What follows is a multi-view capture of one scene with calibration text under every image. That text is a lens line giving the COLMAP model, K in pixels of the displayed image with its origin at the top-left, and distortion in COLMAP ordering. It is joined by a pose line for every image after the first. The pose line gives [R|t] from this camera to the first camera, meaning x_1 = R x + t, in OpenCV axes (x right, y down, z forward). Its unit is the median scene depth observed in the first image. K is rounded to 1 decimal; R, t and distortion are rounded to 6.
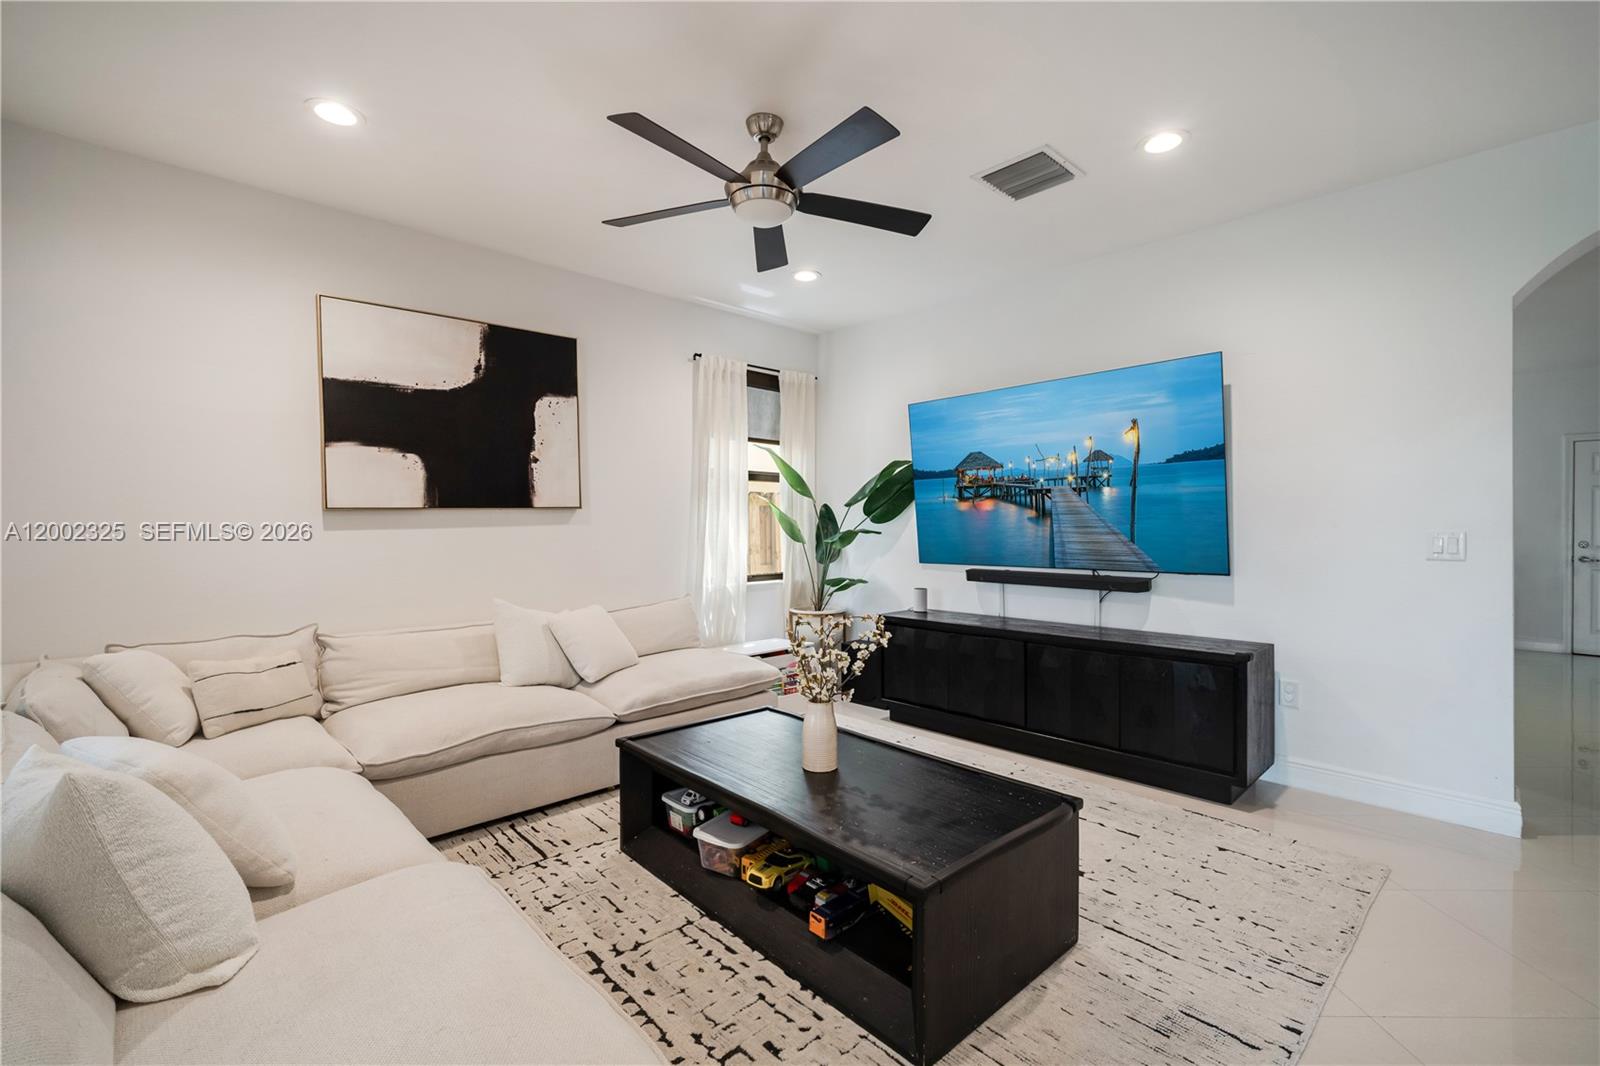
lens RADIAL K [[697.1, 0, 803.2], [0, 697.1, 529.1], [0, 0, 1]] dist [-0.005895, -0.000451]
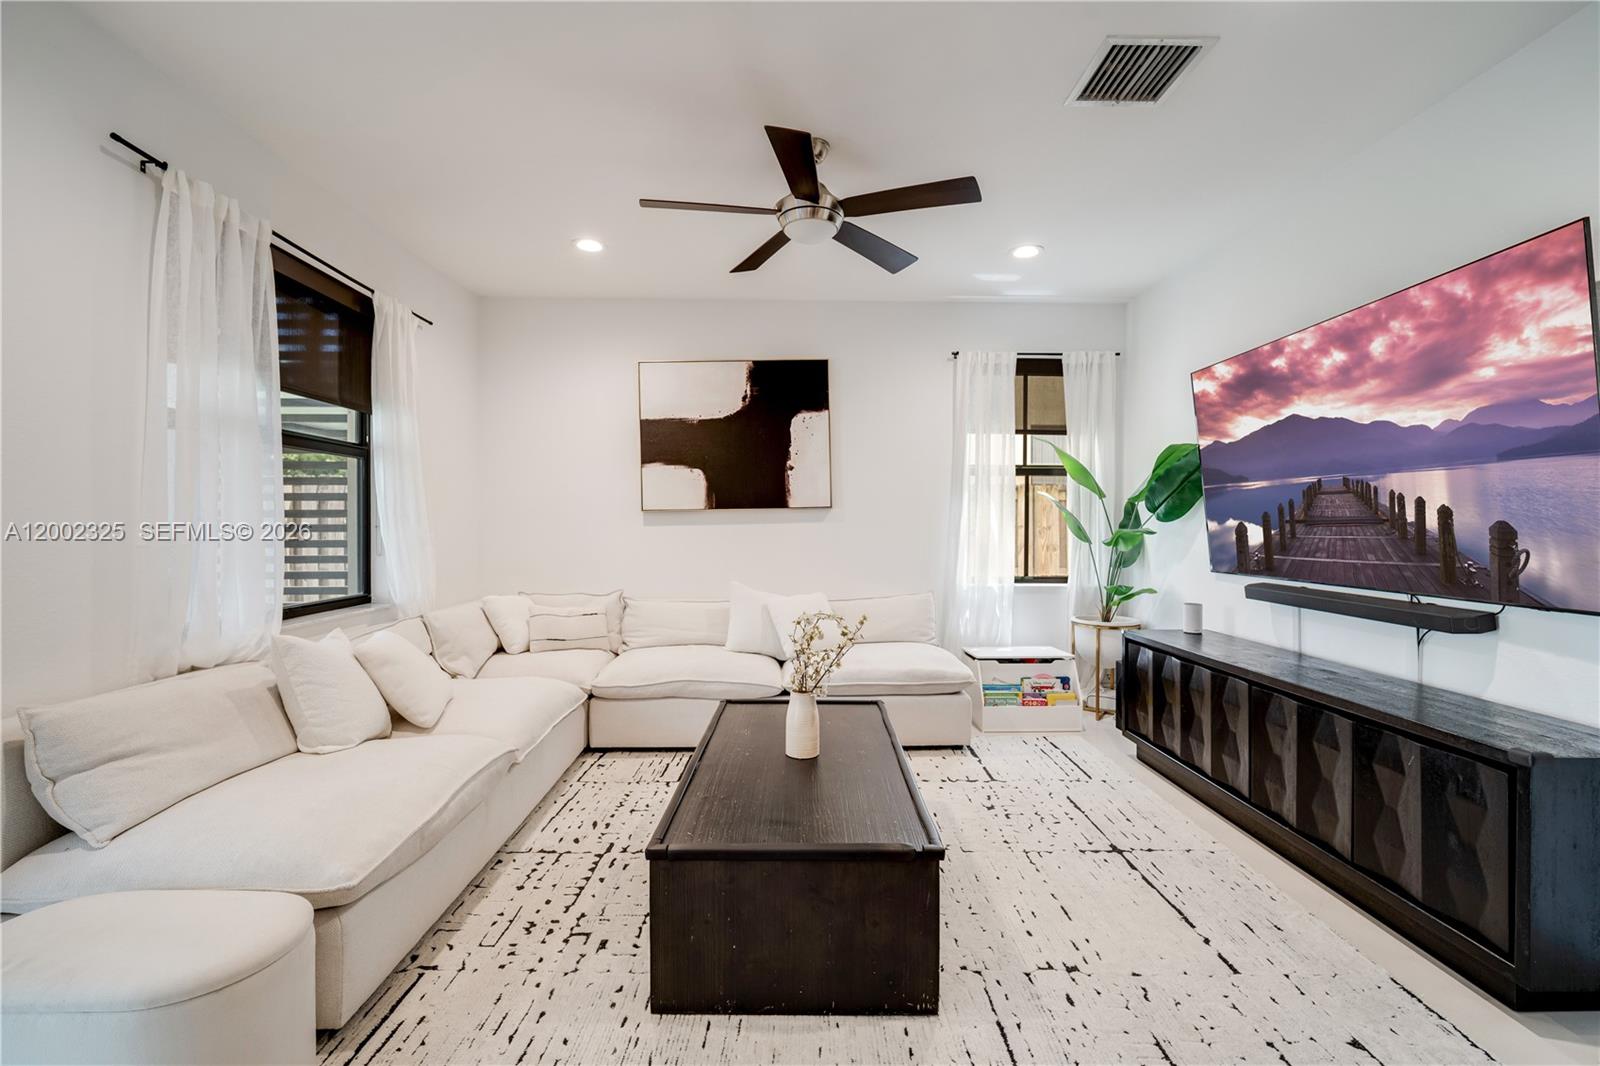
lens RADIAL K [[698.1, 0, 803.8], [0, 698.1, 526.6], [0, 0, 1]] dist [-0.014970, 0.005732]
pose [[0.735998, 0.007490, -0.676942, 0.444377], [-0.007134, 0.999969, 0.003308, -0.002900], [0.676946, 0.002395, 0.736029, 0.138132]]
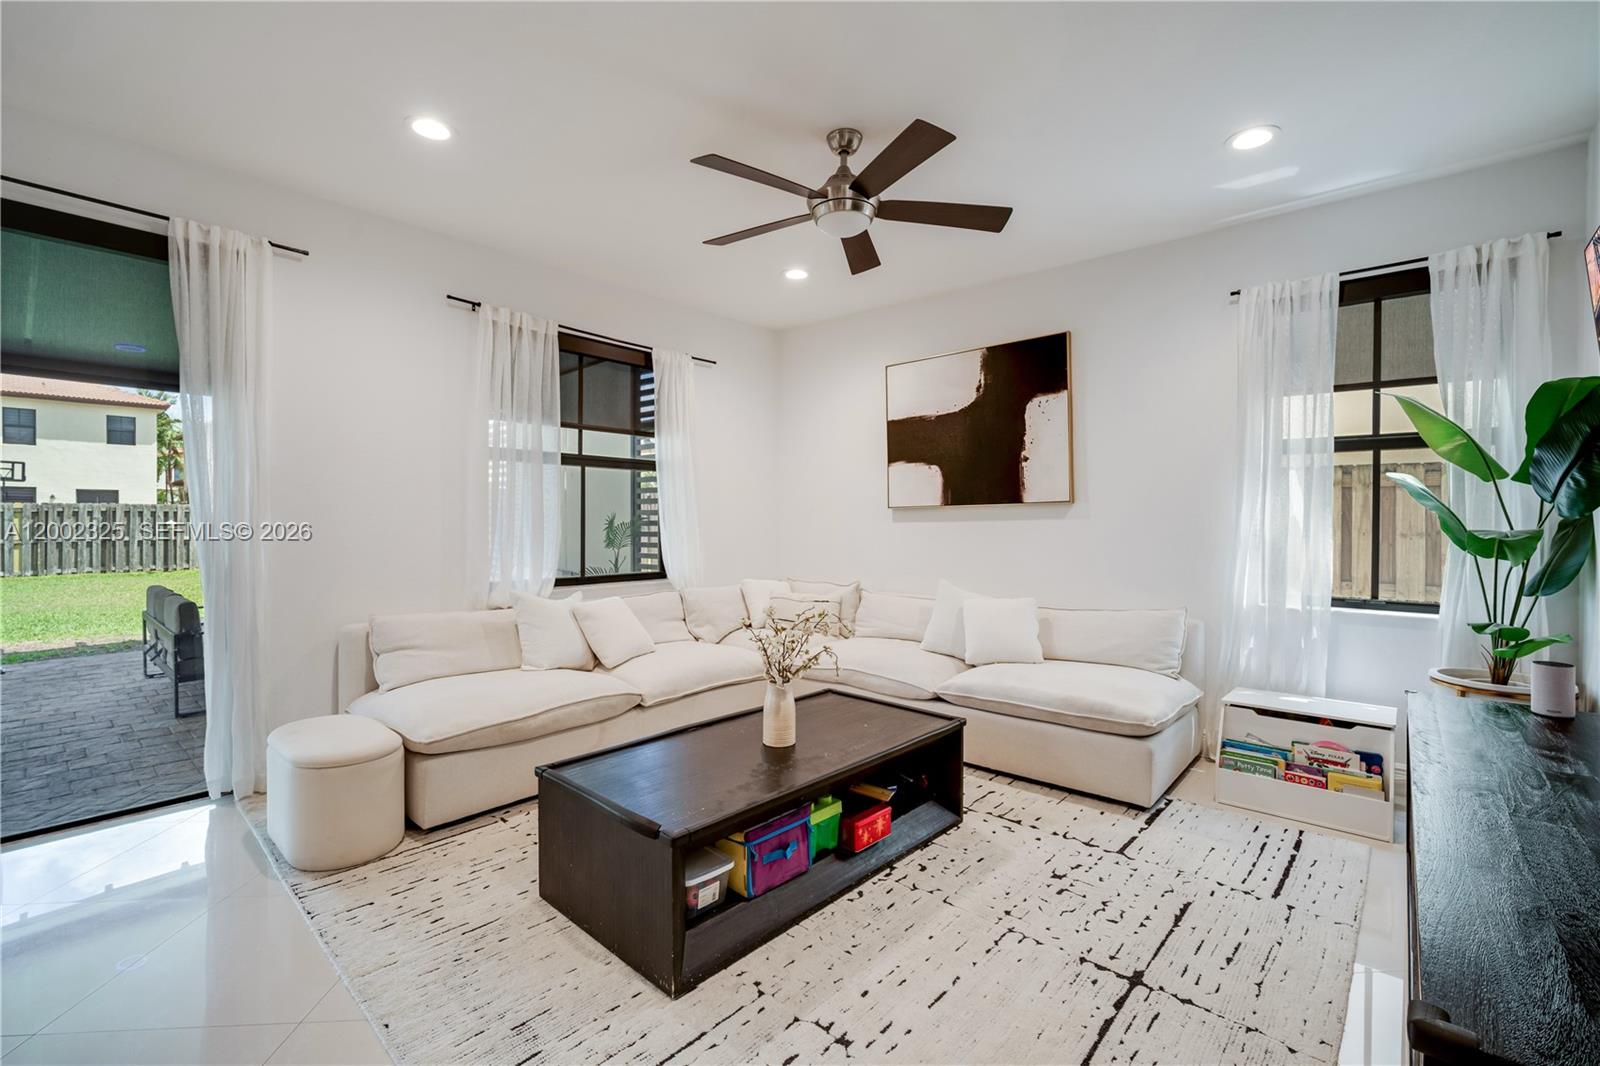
lens RADIAL K [[698.1, 0, 803.8], [0, 698.1, 526.6], [0, 0, 1]] dist [-0.014970, 0.005732]
pose [[0.086095, 0.013783, -0.996192, 0.667571], [-0.008605, 0.999877, 0.013091, -0.005697], [0.996250, 0.007445, 0.086203, 0.571655]]
